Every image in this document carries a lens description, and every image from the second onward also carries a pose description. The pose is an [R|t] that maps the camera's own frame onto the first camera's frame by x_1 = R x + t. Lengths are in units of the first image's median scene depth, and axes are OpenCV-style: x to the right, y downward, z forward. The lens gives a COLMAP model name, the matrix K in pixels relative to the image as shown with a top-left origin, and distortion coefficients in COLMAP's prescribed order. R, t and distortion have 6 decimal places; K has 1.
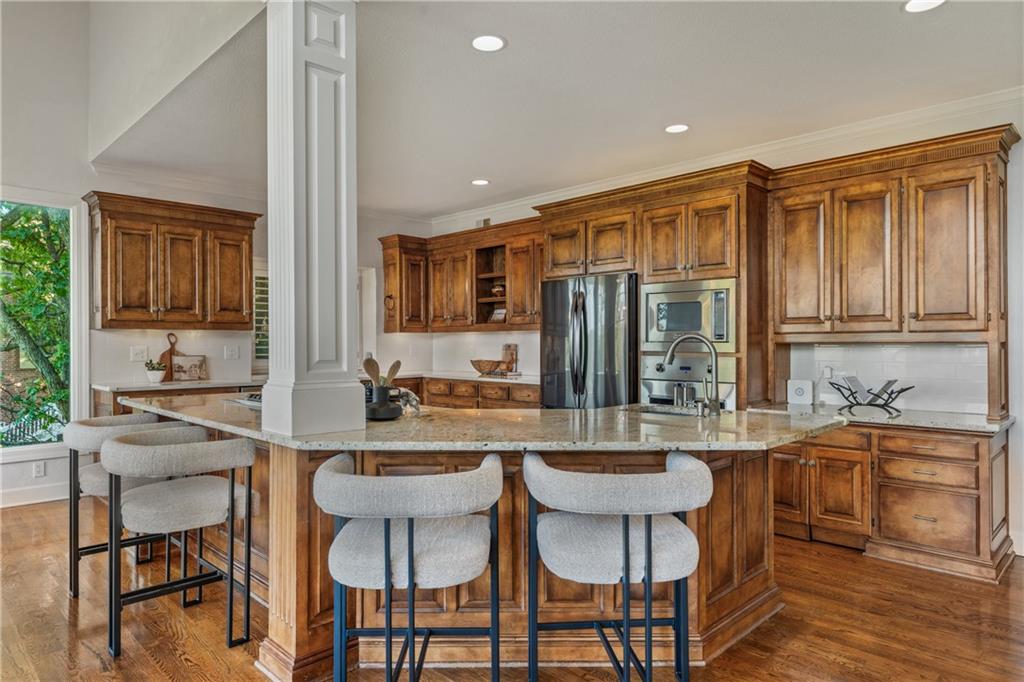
lens RADIAL K [[623.5, 0, 513.5], [0, 623.5, 340.6], [0, 0, 1]] dist [-0.001576, -0.000189]
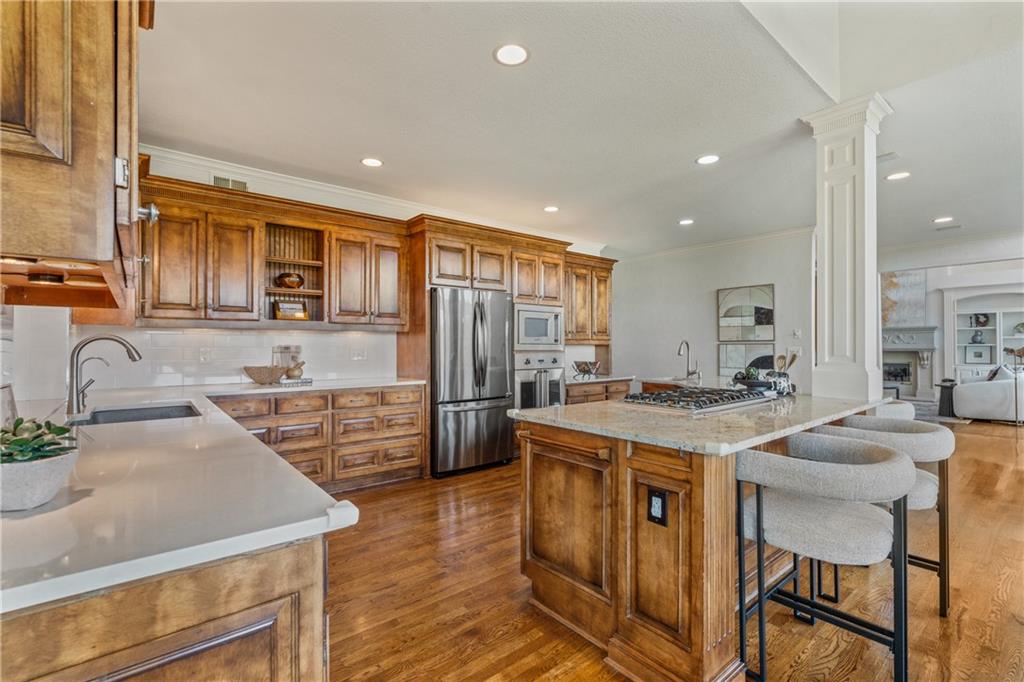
lens RADIAL K [[458.4, 0, 514.3], [0, 458.4, 343.7], [0, 0, 1]] dist [-0.018461, 0.001927]
pose [[0.090719, 0.005345, 0.995862, -0.730463], [-0.003237, 0.999982, -0.005073, 0.006375], [-0.995871, -0.002764, 0.090735, 0.800045]]
